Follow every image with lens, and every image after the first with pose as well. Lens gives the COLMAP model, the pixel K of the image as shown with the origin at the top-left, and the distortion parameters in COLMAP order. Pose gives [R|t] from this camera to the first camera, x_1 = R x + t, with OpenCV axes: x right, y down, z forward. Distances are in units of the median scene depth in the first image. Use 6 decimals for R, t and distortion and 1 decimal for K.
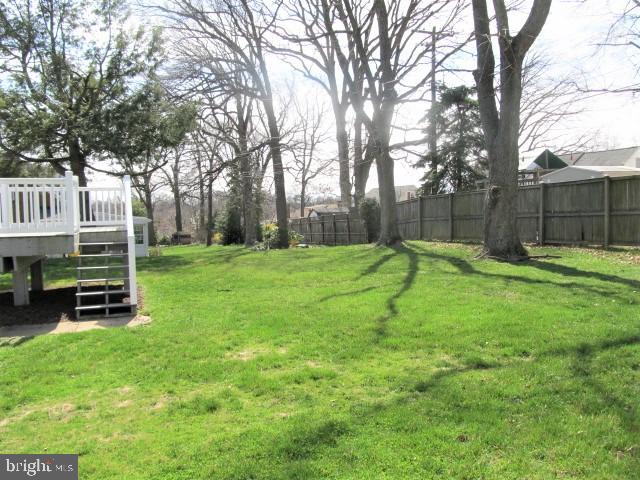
lens RADIAL K [[530.7, 0, 319.6], [0, 530.7, 236.8], [0, 0, 1]] dist [-0.066615, 0.028487]
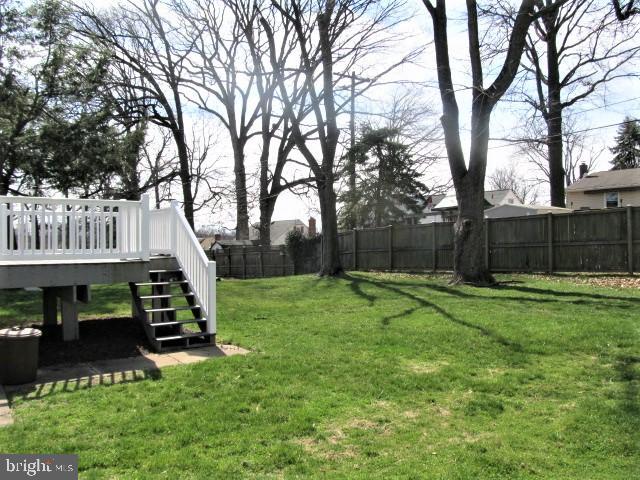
lens RADIAL K [[530.7, 0, 318.0], [0, 530.7, 240.5], [0, 0, 1]] dist [-0.066615, 0.028487]
pose [[0.963469, 0.007525, 0.267713, -0.267461], [0.008190, 0.998310, -0.057536, 0.009907], [-0.267693, 0.057627, 0.961779, 0.005637]]
